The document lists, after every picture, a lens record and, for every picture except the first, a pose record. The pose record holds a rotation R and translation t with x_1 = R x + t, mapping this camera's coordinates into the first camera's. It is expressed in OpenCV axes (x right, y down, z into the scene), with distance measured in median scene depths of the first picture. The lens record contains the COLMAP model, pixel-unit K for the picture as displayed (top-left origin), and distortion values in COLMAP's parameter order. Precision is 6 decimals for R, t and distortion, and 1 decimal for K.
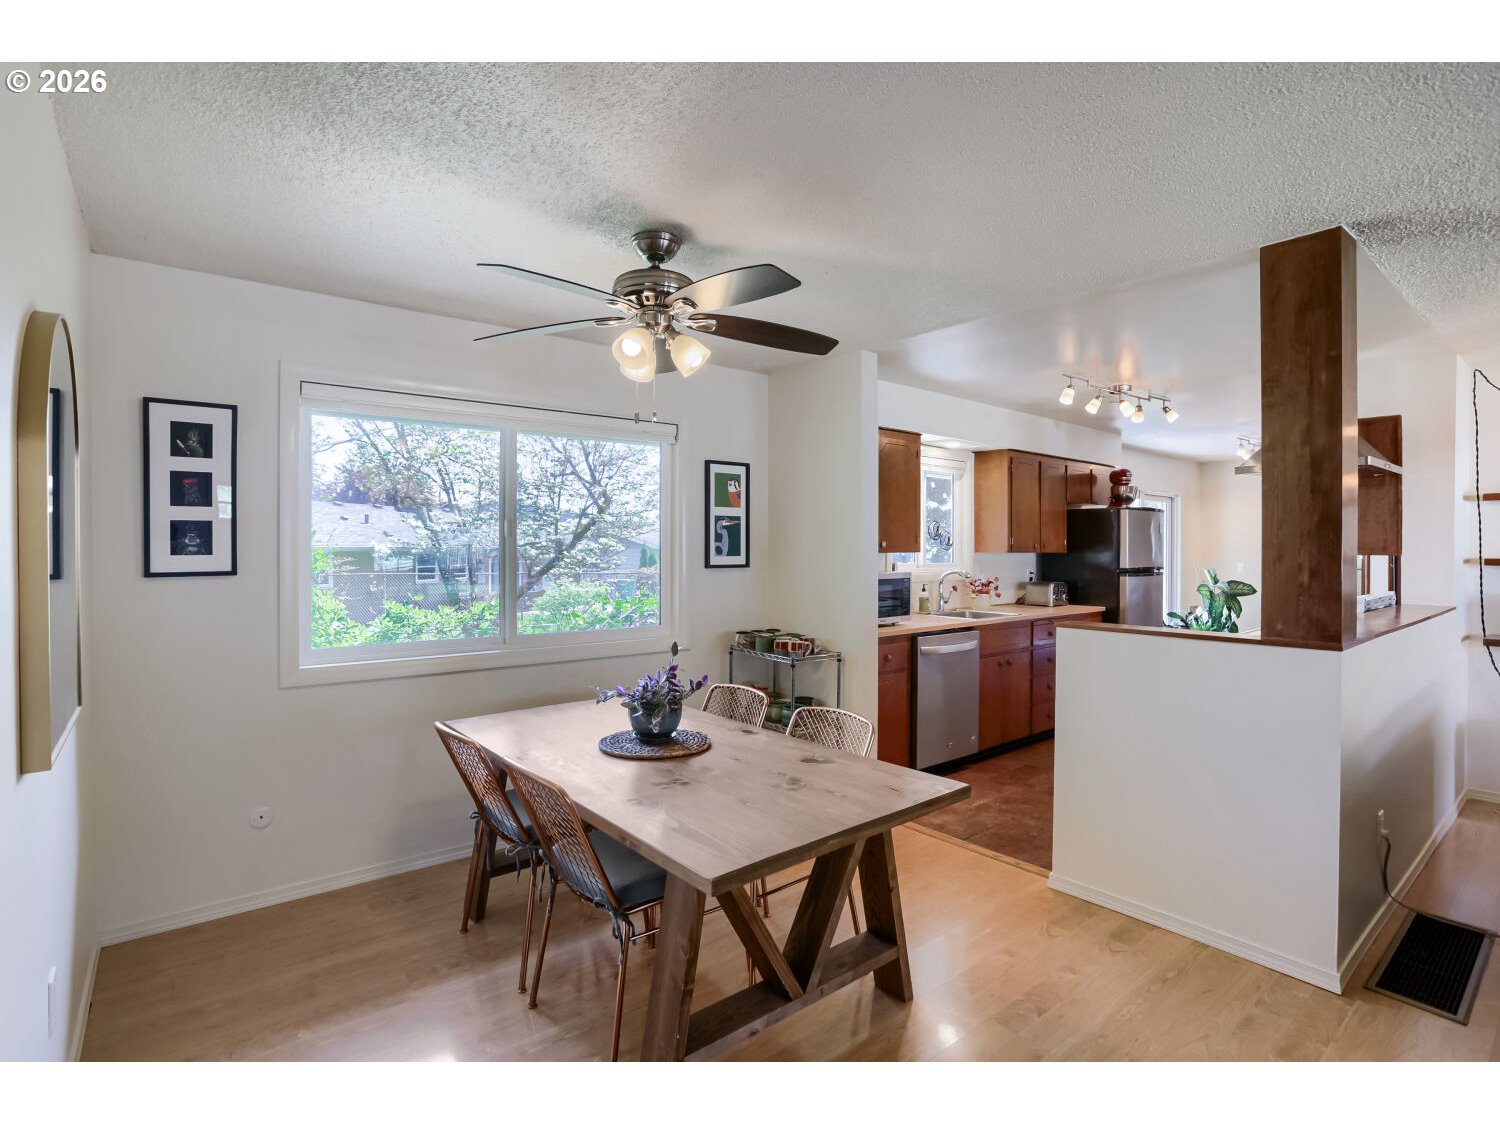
lens RADIAL K [[743.5, 0, 757.1], [0, 743.5, 551.4], [0, 0, 1]] dist [-0.078854, 0.033867]
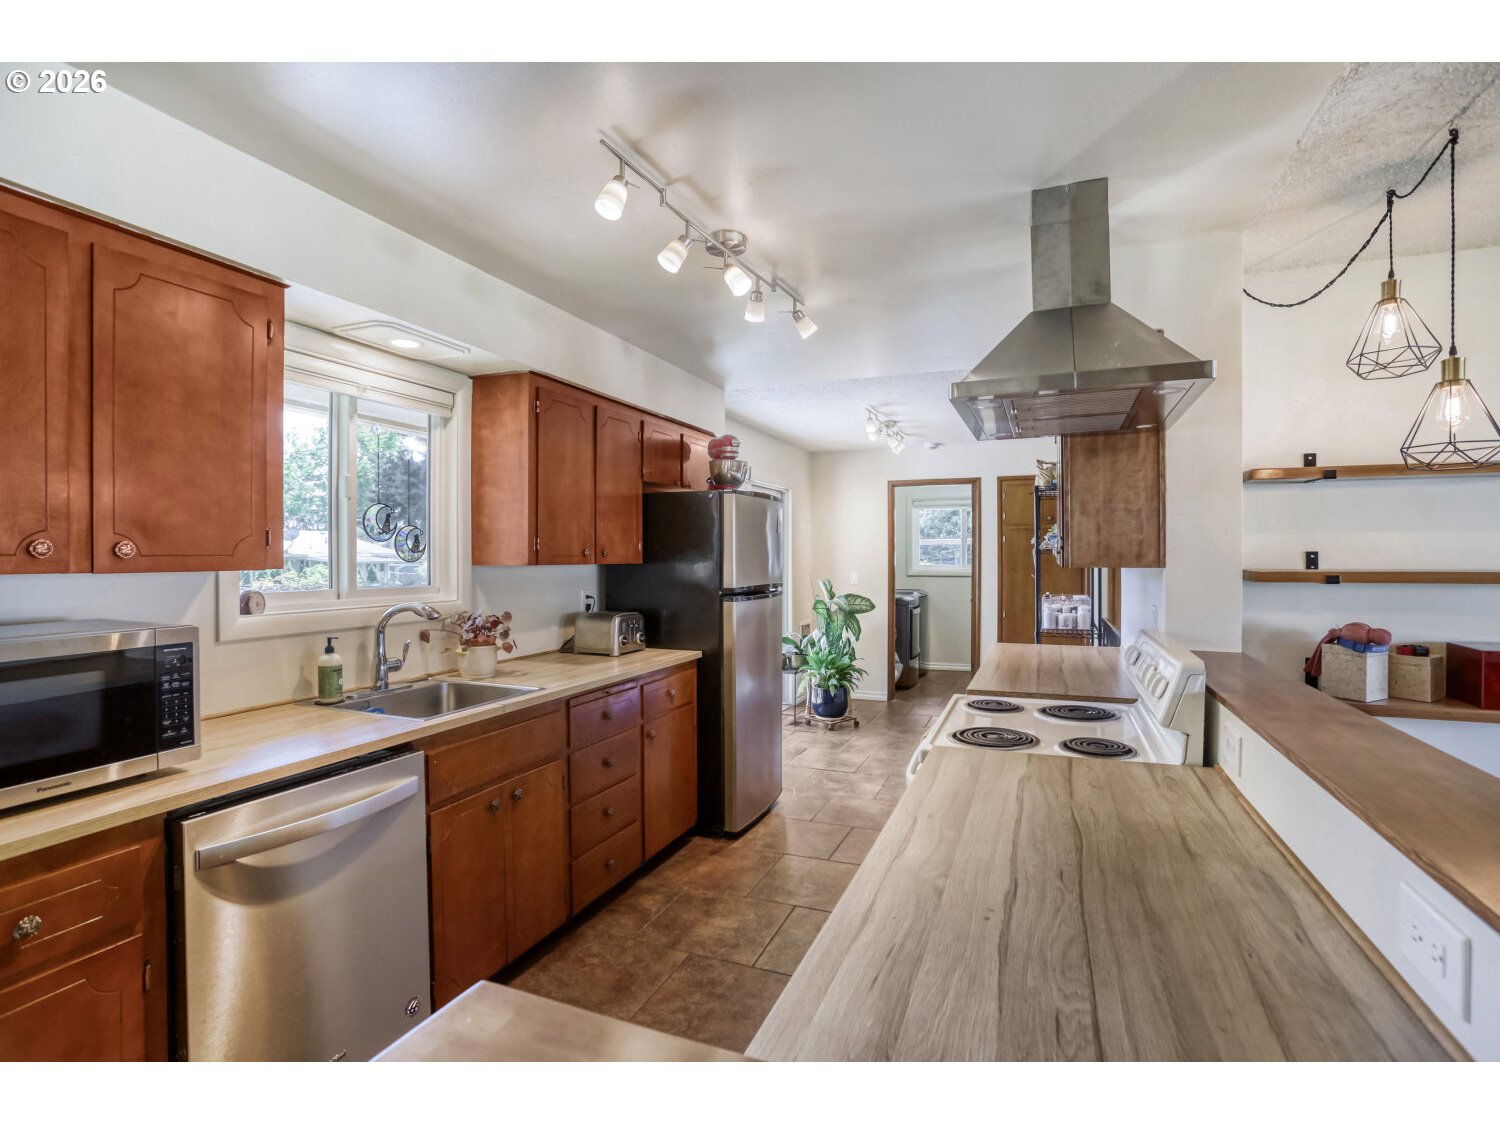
lens RADIAL K [[737.7, 0, 755.3], [0, 737.7, 556.7], [0, 0, 1]] dist [-0.077891, 0.037440]
pose [[0.874200, -0.004031, 0.485549, 0.225042], [0.004843, 0.999988, -0.000416, -0.003474], [-0.485542, 0.002715, 0.874209, 0.455915]]
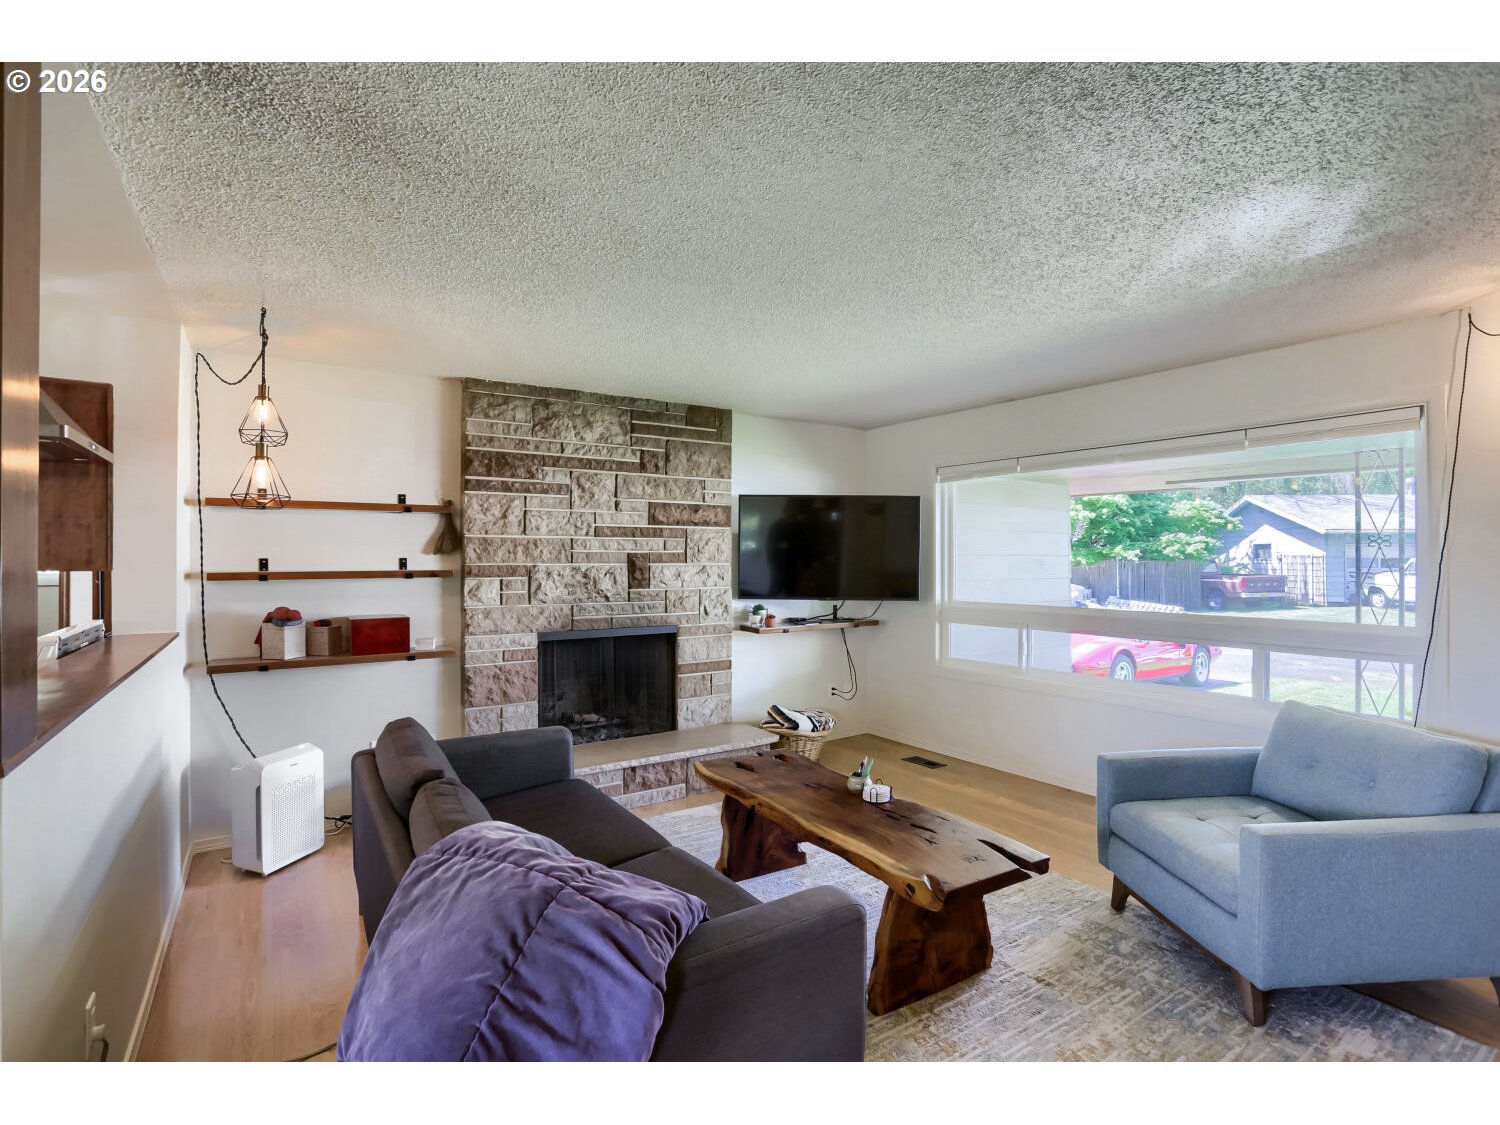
lens RADIAL K [[730.9, 0, 726.0], [0, 730.9, 555.5], [0, 0, 1]] dist [-0.004030, -0.000949]
pose [[0.127646, 0.002367, 0.991817, 0.158348], [0.004293, 0.999986, -0.002939, -0.004030], [-0.991810, 0.004633, 0.127634, 0.182528]]
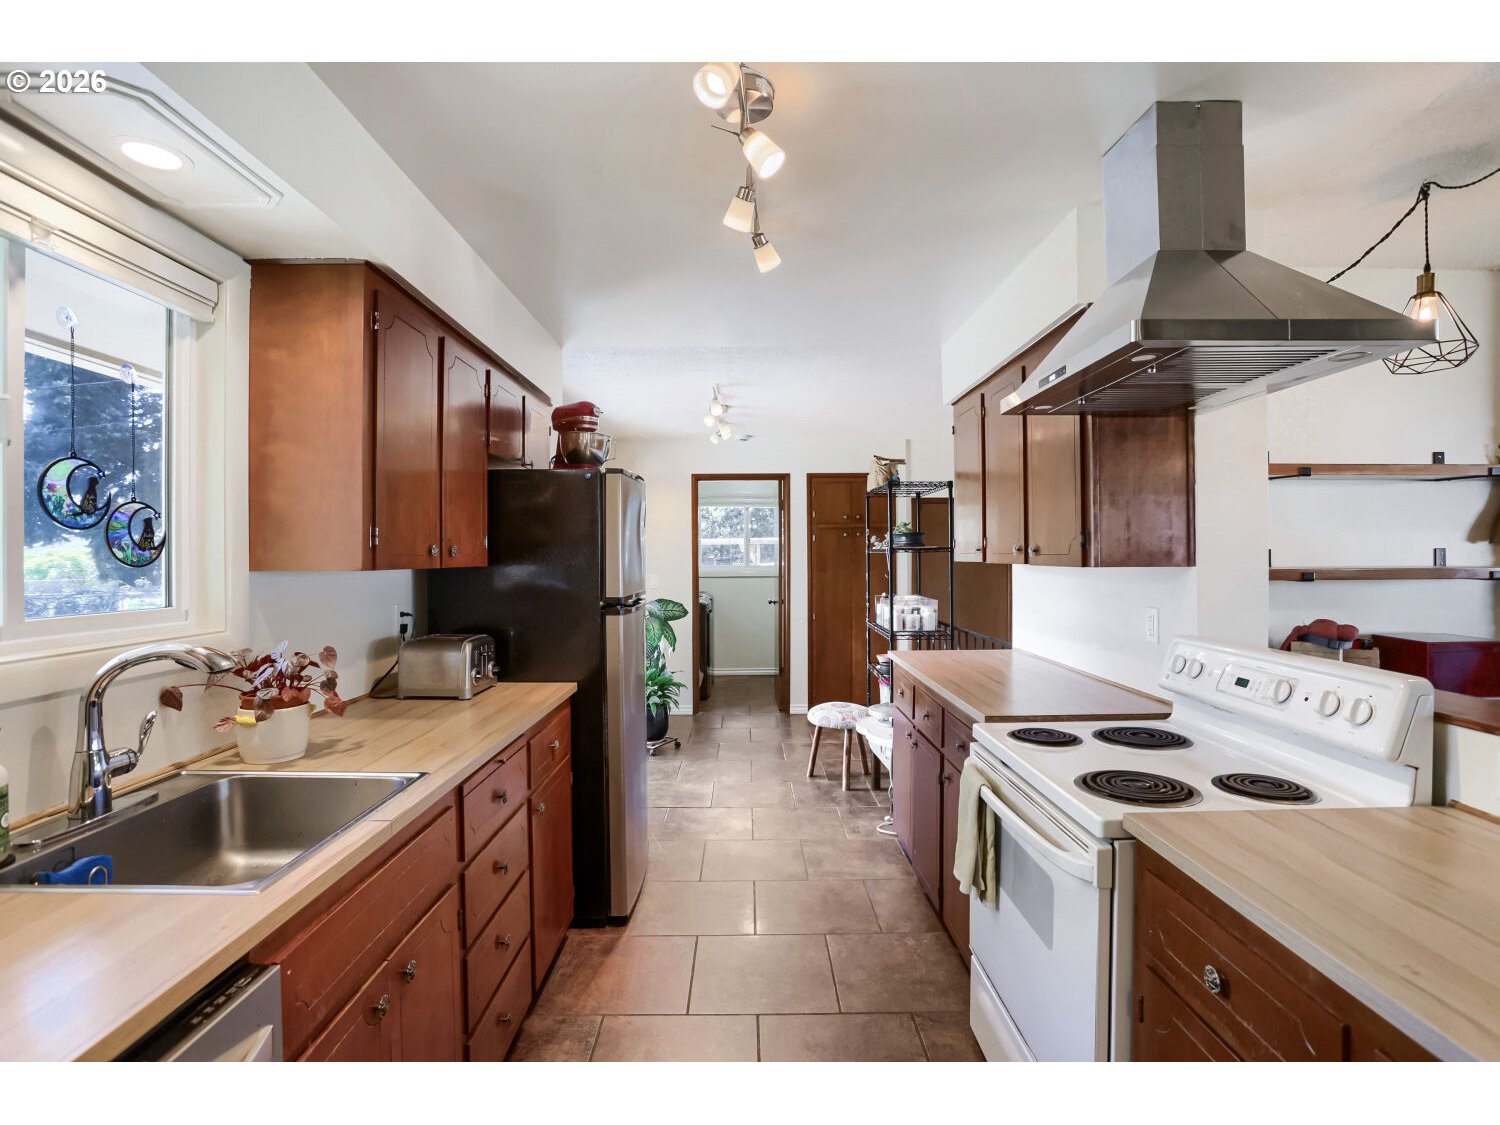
lens RADIAL K [[737.7, 0, 755.3], [0, 737.7, 556.7], [0, 0, 1]] dist [-0.077891, 0.037440]
pose [[0.624103, -0.005376, 0.781324, 0.194484], [0.007596, 0.999971, 0.000812, -0.003407], [-0.781305, 0.005428, 0.624125, 0.654243]]
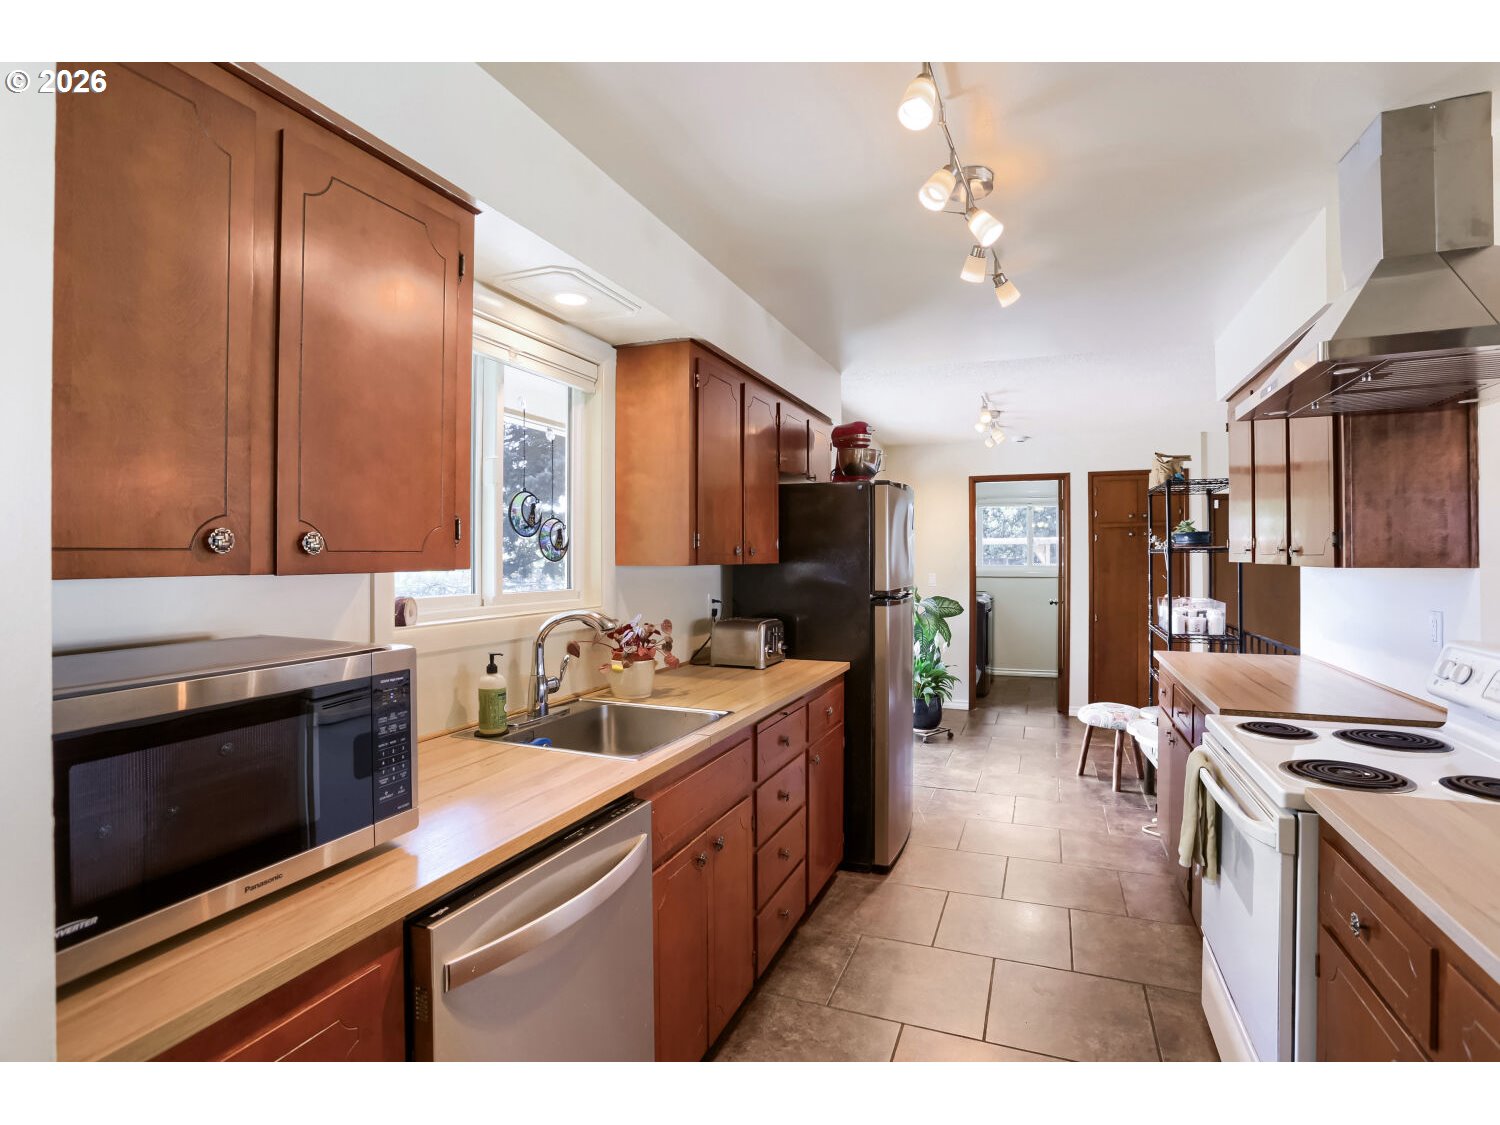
lens RADIAL K [[743.5, 0, 757.1], [0, 743.5, 551.4], [0, 0, 1]] dist [-0.078854, 0.033867]
pose [[0.872381, 0.000654, 0.488827, 0.151580], [0.004015, 0.999956, -0.008504, -0.002766], [-0.488811, 0.009381, 0.872339, 0.576758]]
